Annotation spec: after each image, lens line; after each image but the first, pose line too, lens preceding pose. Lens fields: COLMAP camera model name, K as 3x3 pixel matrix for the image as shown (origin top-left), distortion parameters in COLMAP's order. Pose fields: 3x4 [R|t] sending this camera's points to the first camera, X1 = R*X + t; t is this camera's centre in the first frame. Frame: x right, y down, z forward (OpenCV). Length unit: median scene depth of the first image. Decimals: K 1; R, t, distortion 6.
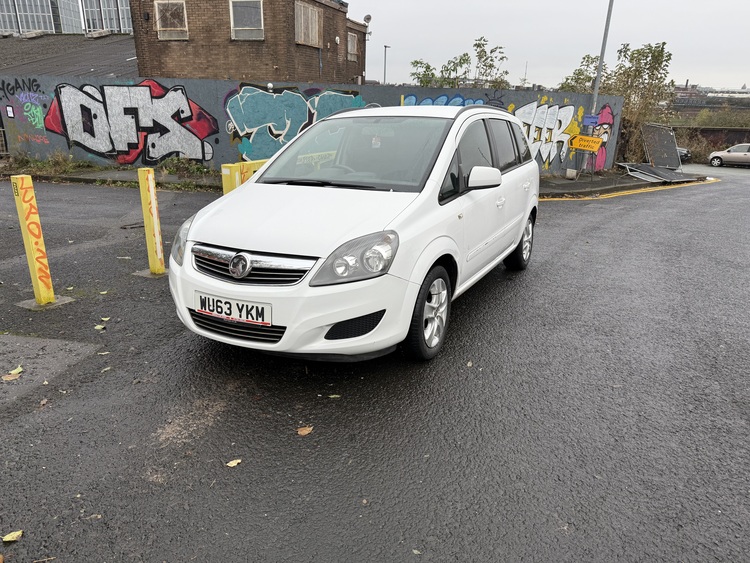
lens RADIAL K [[534.7, 0, 375.0], [0, 534.7, 281.5], [0, 0, 1]] dist [0.051213, -0.047144]
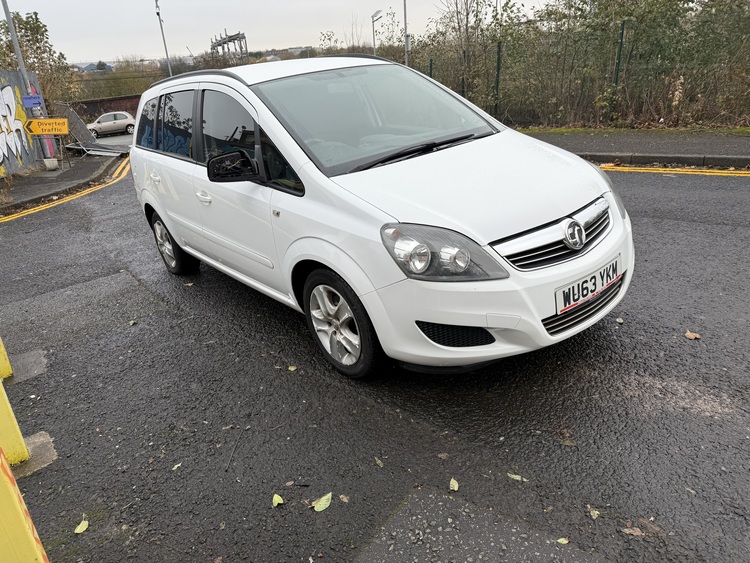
lens RADIAL K [[552.7, 0, 375.0], [0, 552.7, 281.5], [0, 0, 1]] dist [-0.002332, -0.001286]
pose [[0.419842, -0.391638, 0.818750, -0.896460], [0.369037, 0.897832, 0.240230, -0.228427], [-0.829183, 0.201291, 0.521476, 0.668144]]
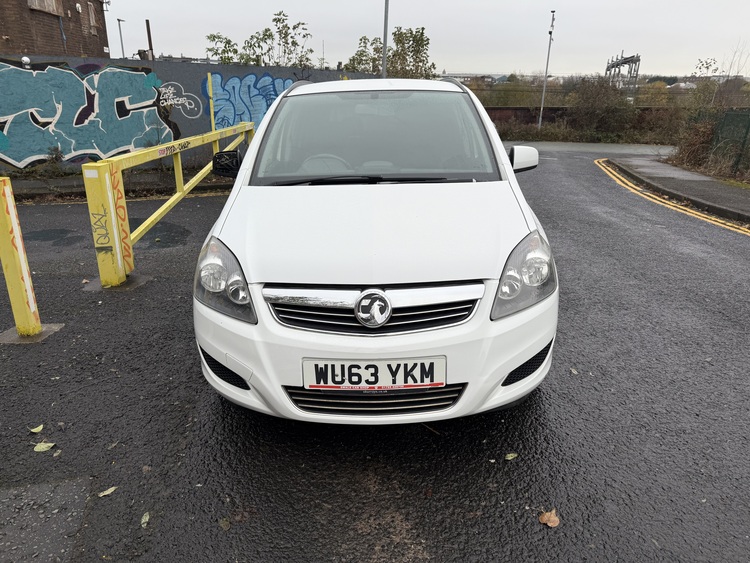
lens RADIAL K [[534.7, 0, 375.0], [0, 534.7, 281.5], [0, 0, 1]] dist [0.051213, -0.047144]
pose [[0.897233, -0.156634, 0.412843, -0.425193], [0.144971, 0.987636, 0.059645, -0.084097], [-0.417081, 0.006335, 0.908847, 0.309476]]
